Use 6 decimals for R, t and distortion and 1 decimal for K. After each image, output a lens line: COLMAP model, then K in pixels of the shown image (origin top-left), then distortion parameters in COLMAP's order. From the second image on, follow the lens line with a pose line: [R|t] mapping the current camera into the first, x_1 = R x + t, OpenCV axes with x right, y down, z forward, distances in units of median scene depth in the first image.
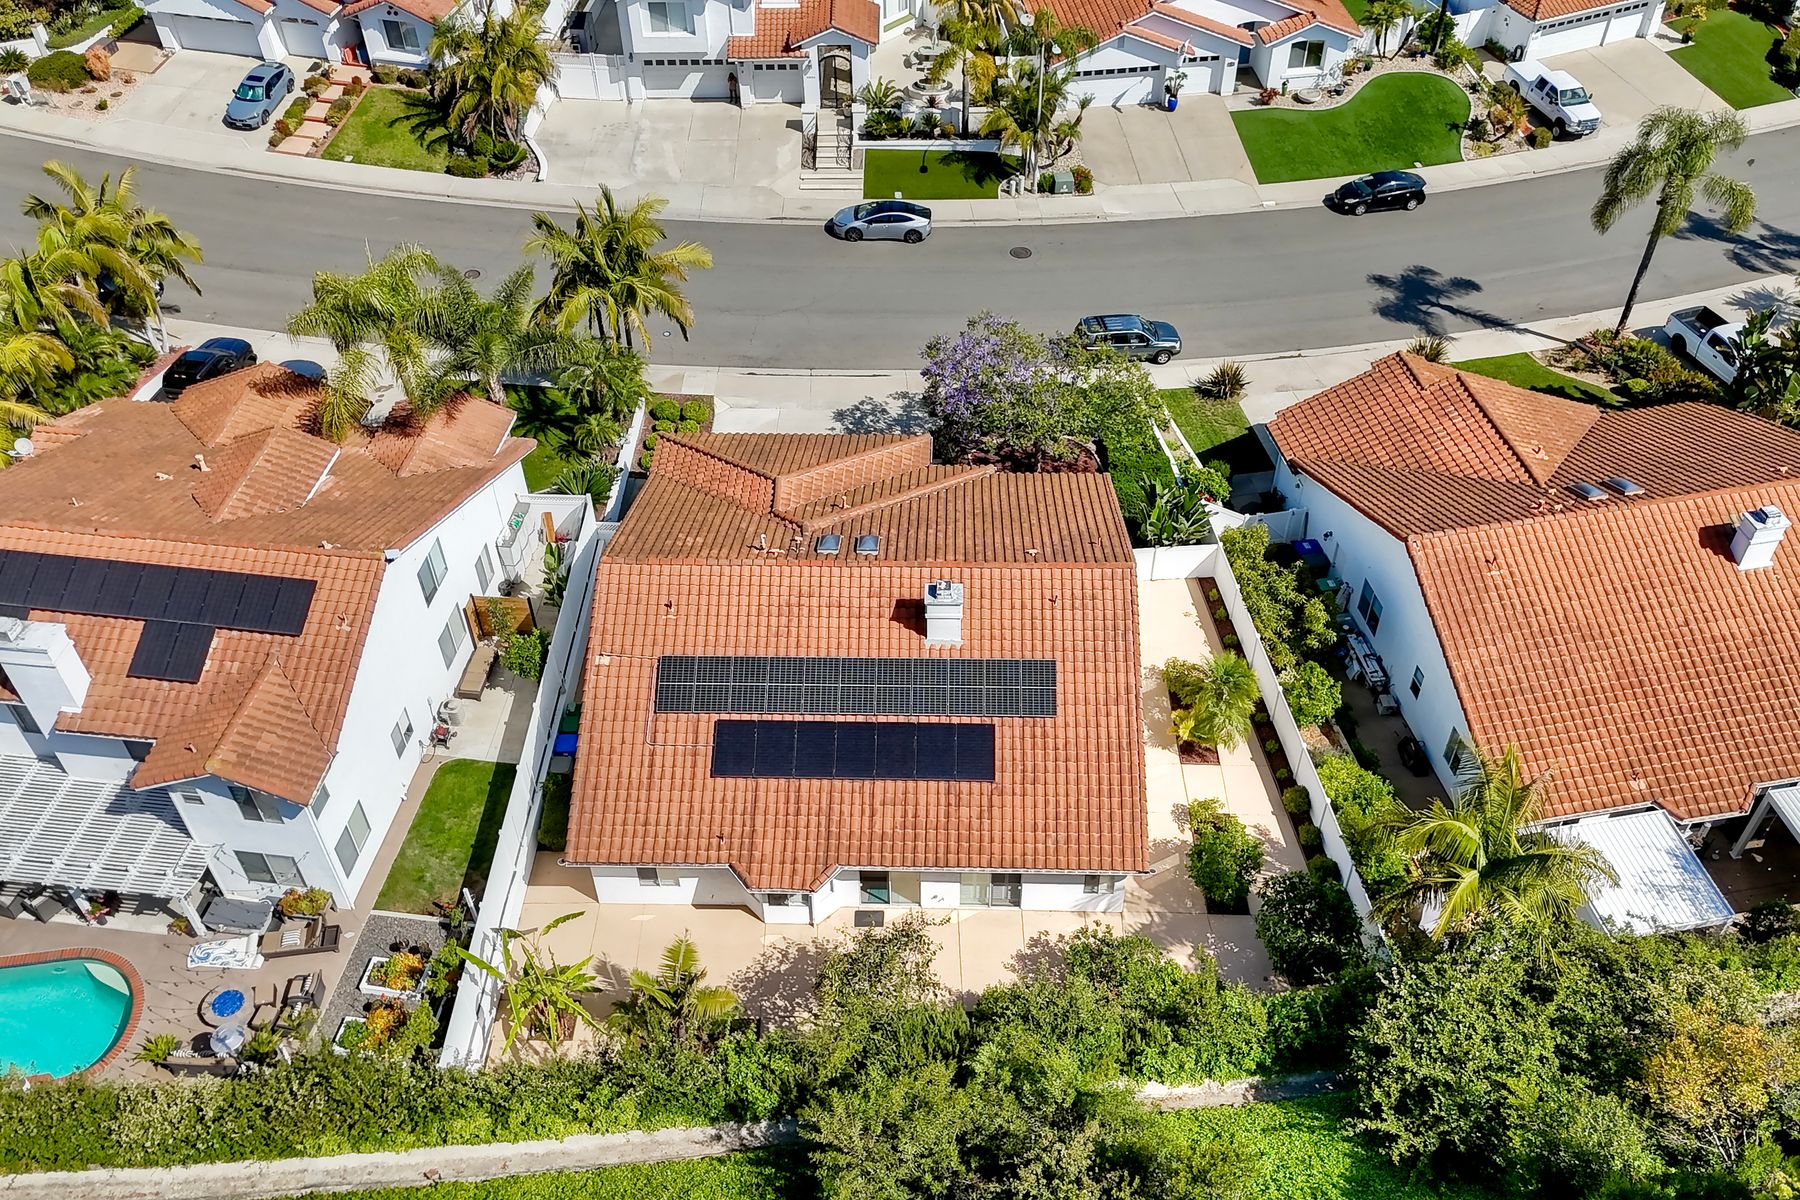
lens RADIAL K [[1567.0, 0, 900.0], [0, 1567.0, 600.0], [0, 0, 1]] dist [0.203765, -0.620003]
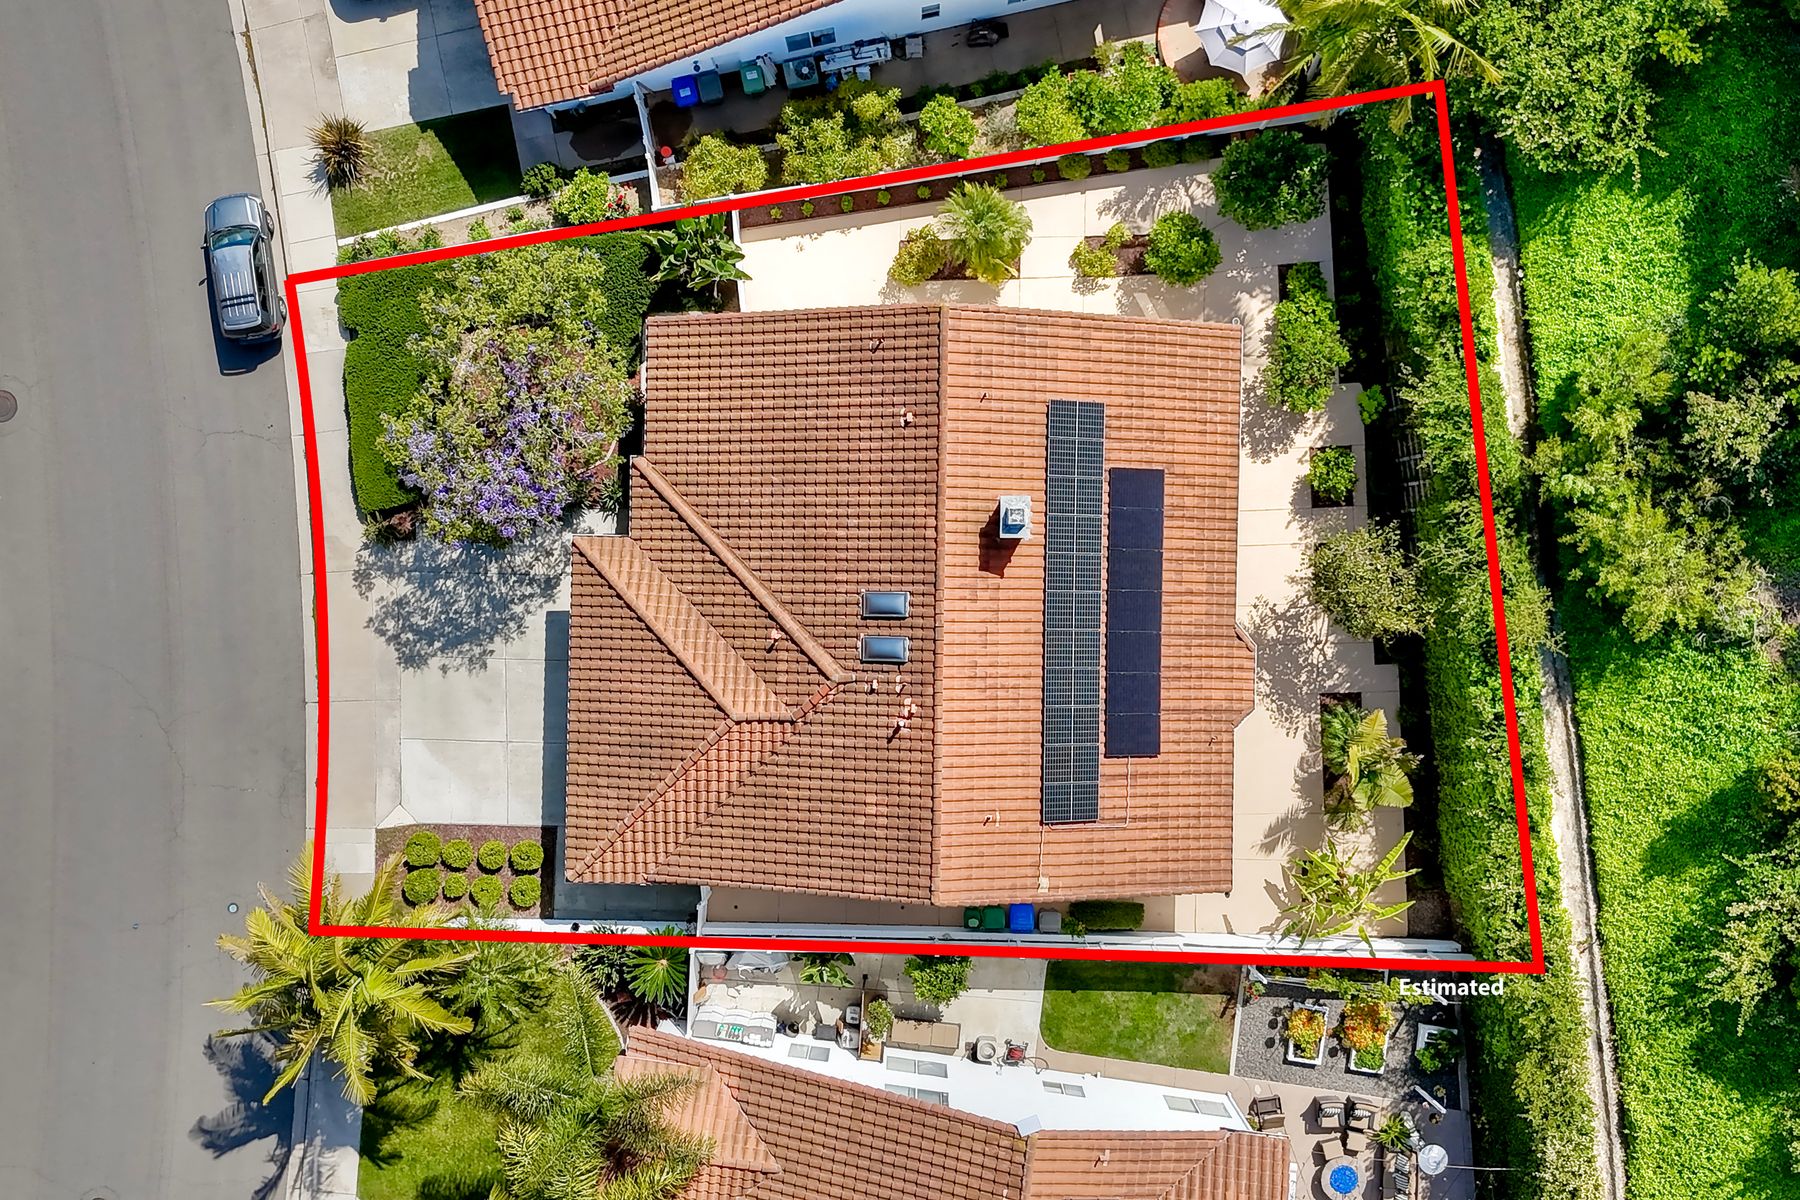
lens RADIAL K [[1767.7, 0, 859.6], [0, 1767.7, 592.9], [0, 0, 1]] dist [0.119737, -0.204566]
pose [[-0.014458, -0.999807, 0.013286, -0.028827], [0.717222, -0.001112, 0.696844, -0.792099], [-0.696695, 0.019605, 0.717100, 0.326467]]
